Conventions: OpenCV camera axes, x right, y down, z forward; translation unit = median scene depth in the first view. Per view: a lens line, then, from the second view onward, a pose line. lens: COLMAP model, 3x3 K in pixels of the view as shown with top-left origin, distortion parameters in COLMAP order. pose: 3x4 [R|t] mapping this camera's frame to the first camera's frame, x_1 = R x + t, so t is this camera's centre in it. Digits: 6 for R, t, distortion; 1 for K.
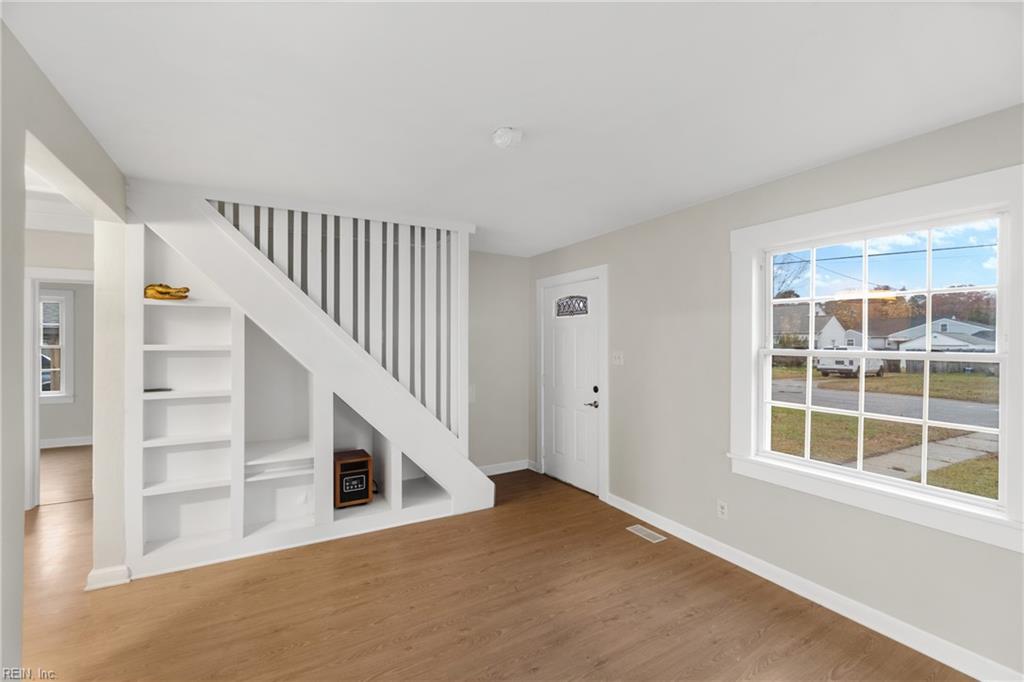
lens RADIAL K [[447.6, 0, 503.4], [0, 447.6, 343.4], [0, 0, 1]] dist [0.001688, 0.000386]
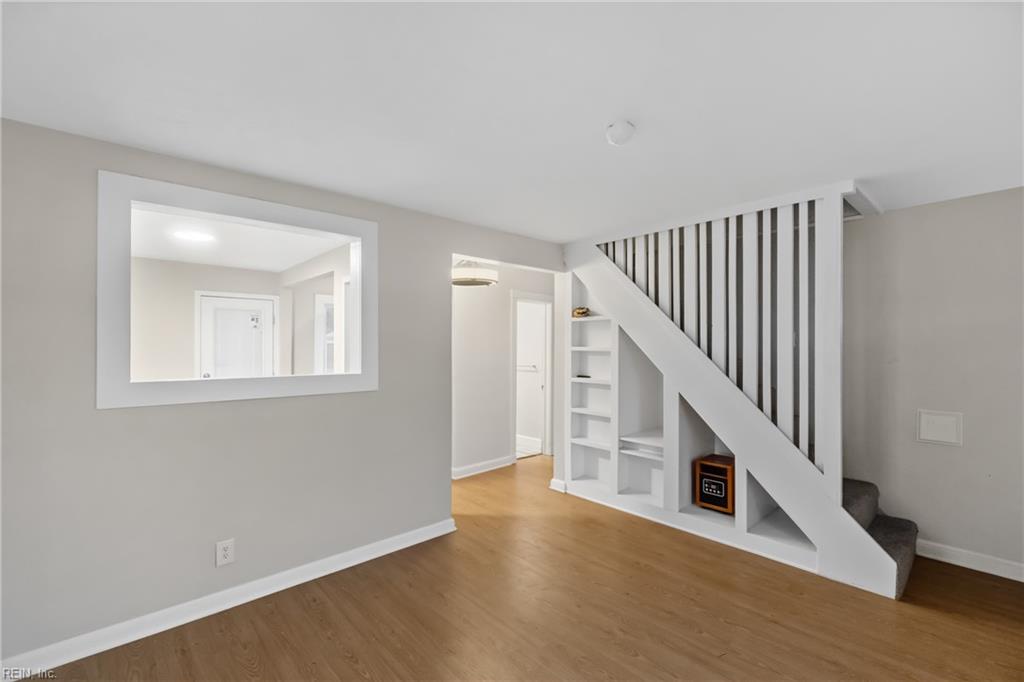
lens RADIAL K [[447.6, 0, 503.4], [0, 447.6, 343.4], [0, 0, 1]] dist [0.001688, 0.000386]
pose [[0.213453, -0.002201, -0.976951, 0.637172], [-0.003626, 0.999989, -0.003045, -0.002535], [0.976947, 0.004192, 0.213442, 0.394333]]
